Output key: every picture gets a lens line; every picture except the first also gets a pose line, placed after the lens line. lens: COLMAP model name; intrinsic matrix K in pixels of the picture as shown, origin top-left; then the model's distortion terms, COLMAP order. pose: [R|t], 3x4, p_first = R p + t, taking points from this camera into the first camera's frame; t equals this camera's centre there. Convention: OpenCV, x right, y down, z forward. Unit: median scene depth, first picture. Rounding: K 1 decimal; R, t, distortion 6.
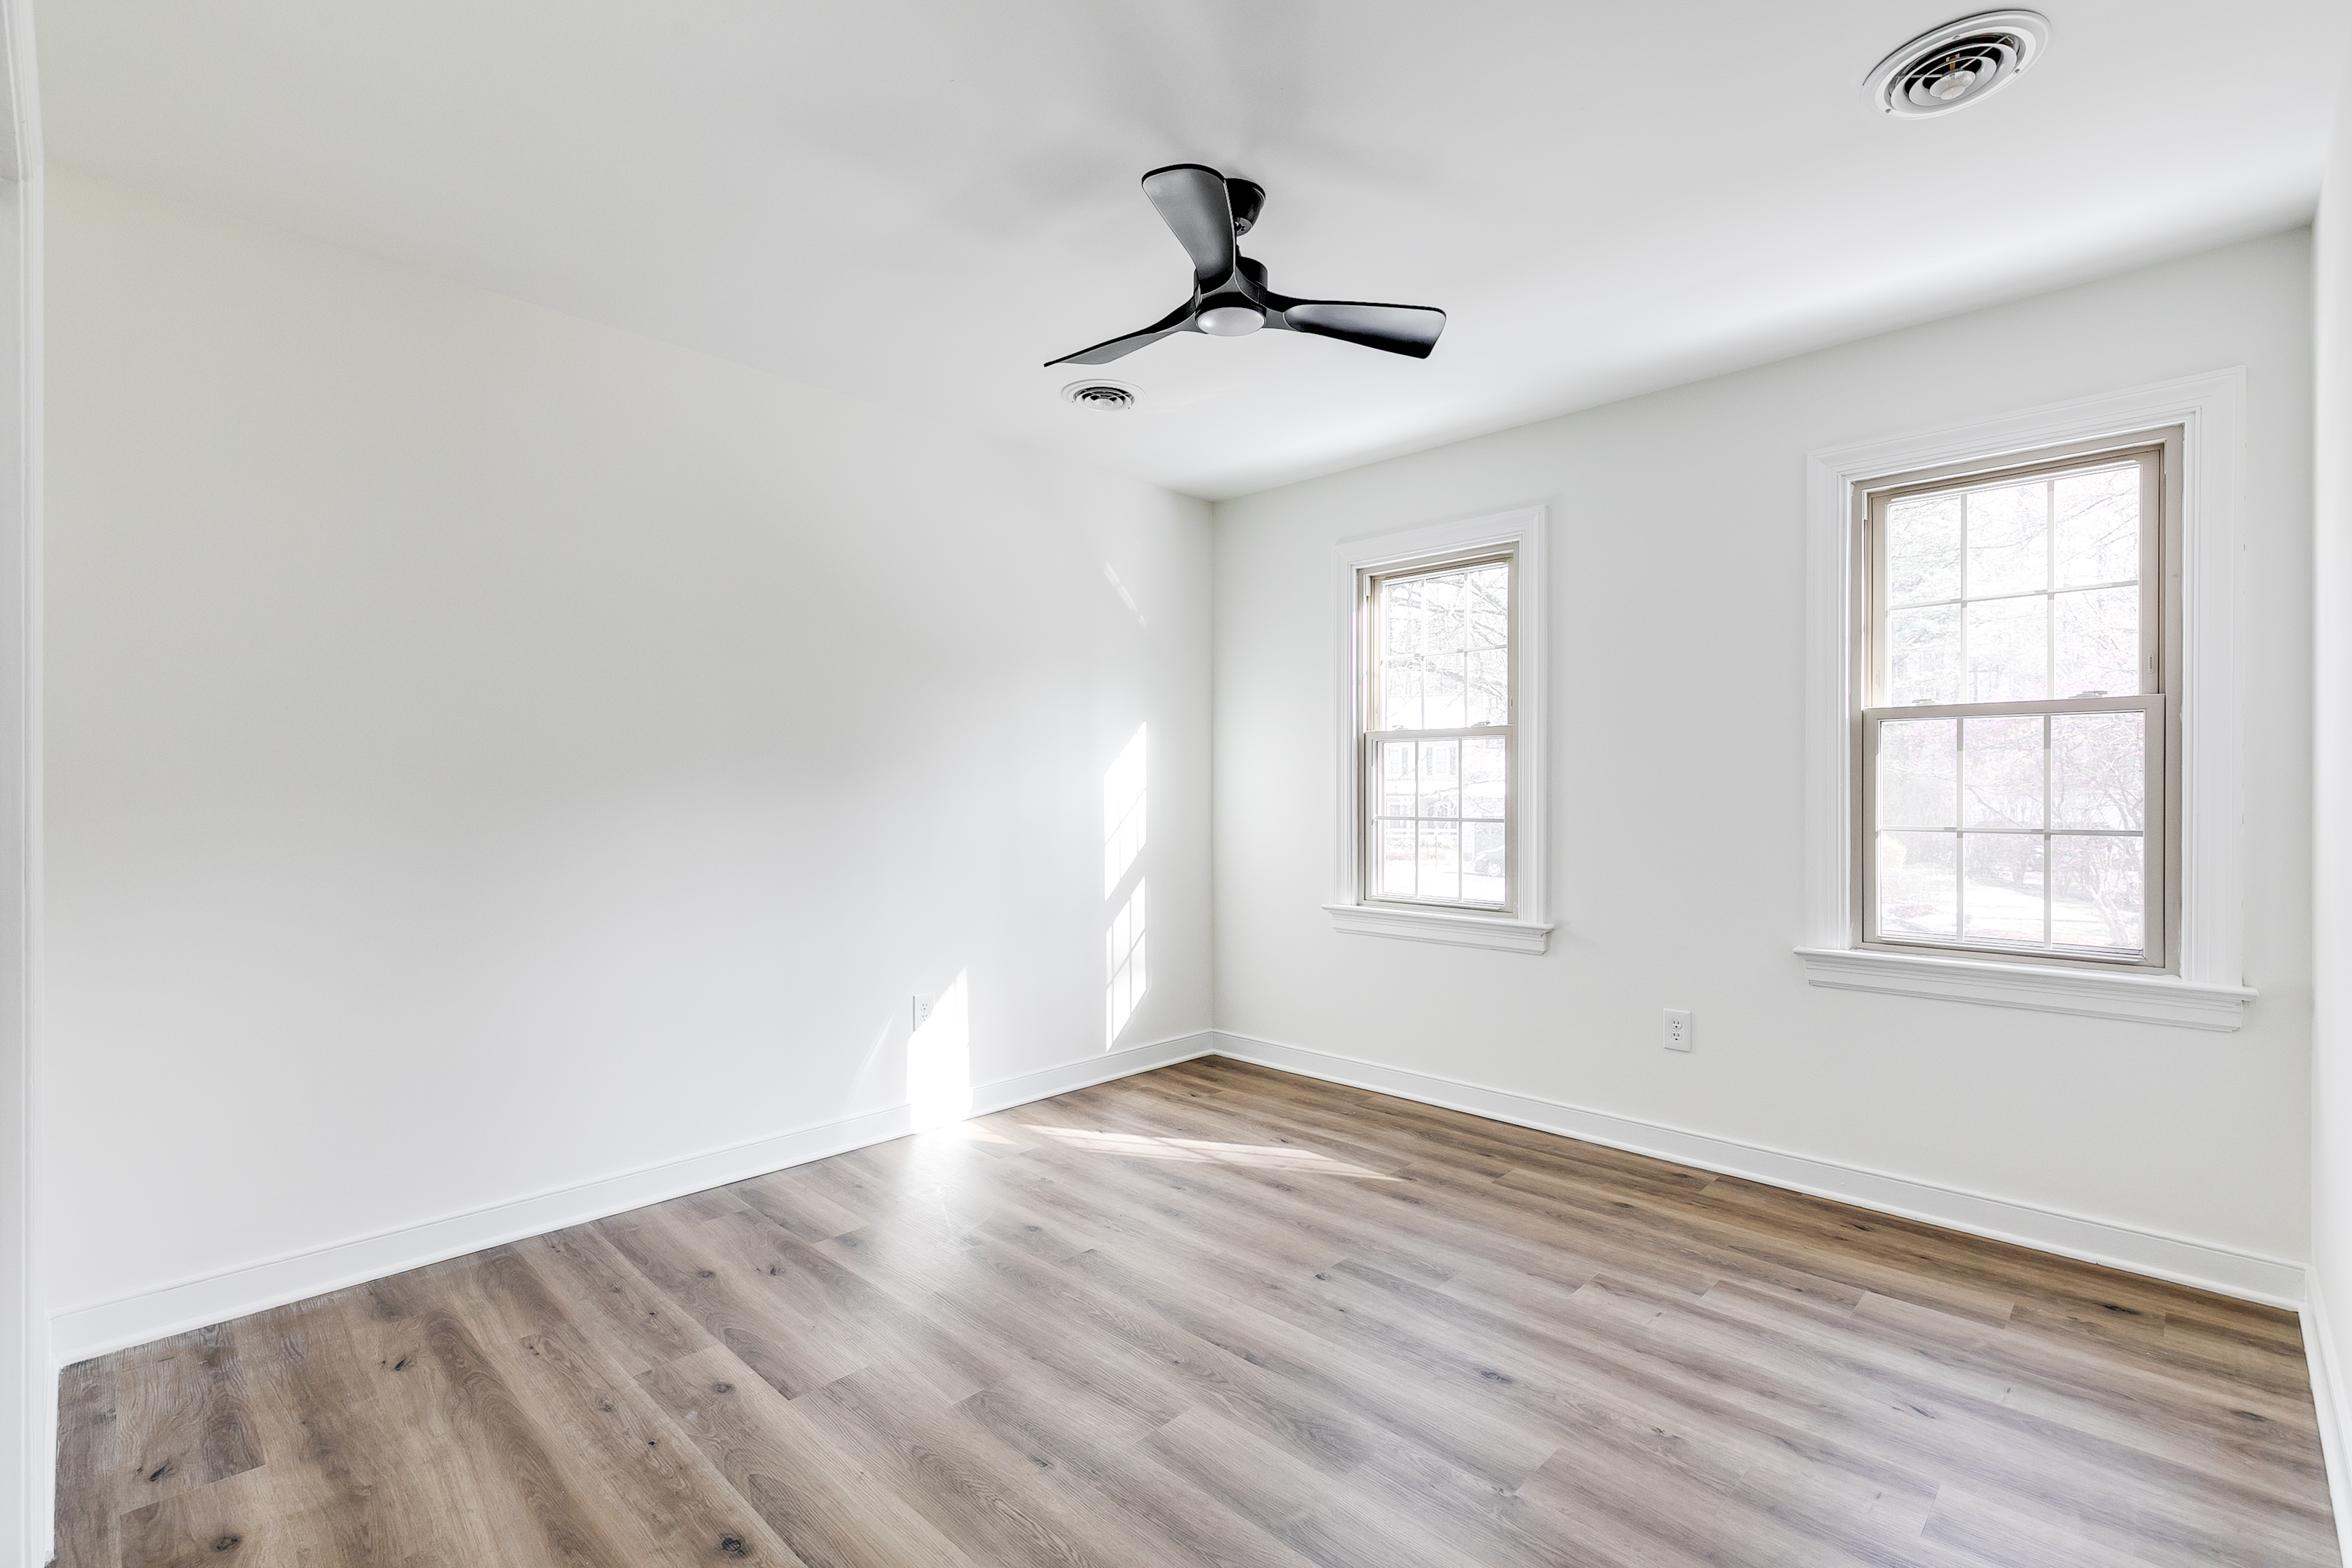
lens RADIAL K [[1052.5, 0, 1176.0], [0, 1052.5, 784.0], [0, 0, 1]] dist [0.000201, -0.000057]
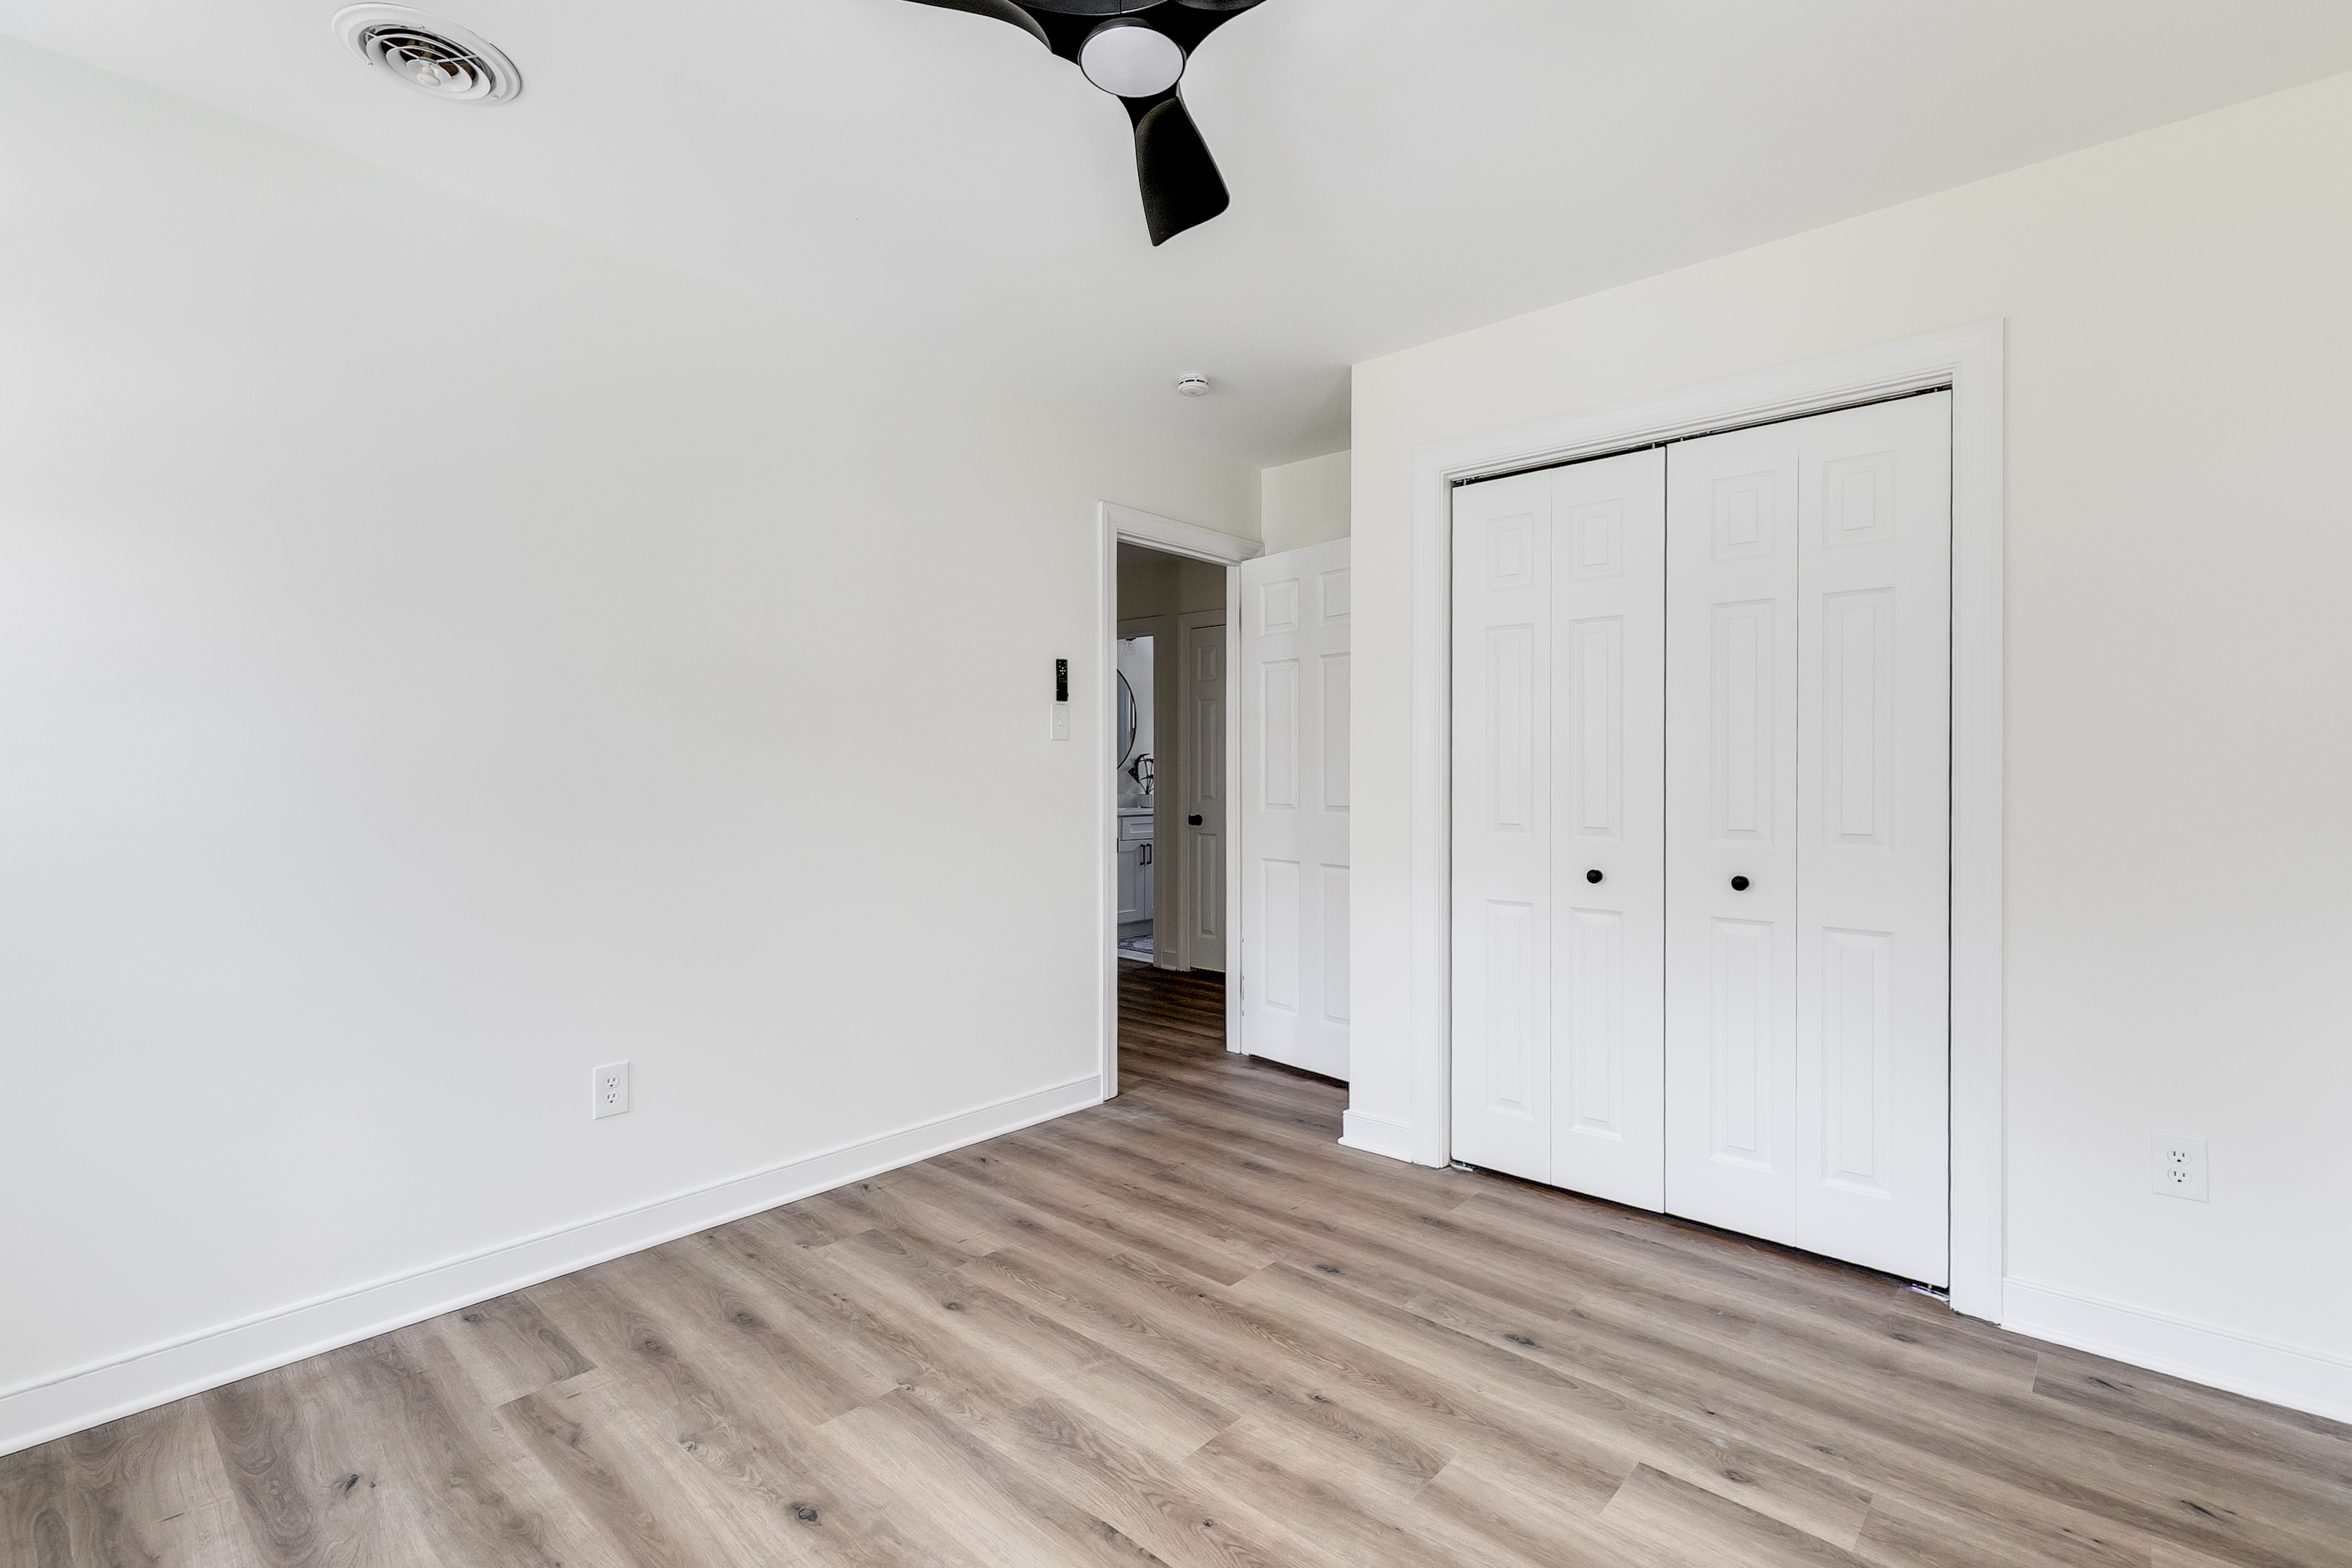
lens RADIAL K [[1052.5, 0, 1176.0], [0, 1052.5, 784.0], [0, 0, 1]] dist [0.000201, -0.000057]
pose [[-0.999224, -0.000092, -0.039386, 0.059545], [-0.000163, 0.999998, 0.001789, 0.014966], [0.039385, 0.001794, -0.999222, 1.959632]]
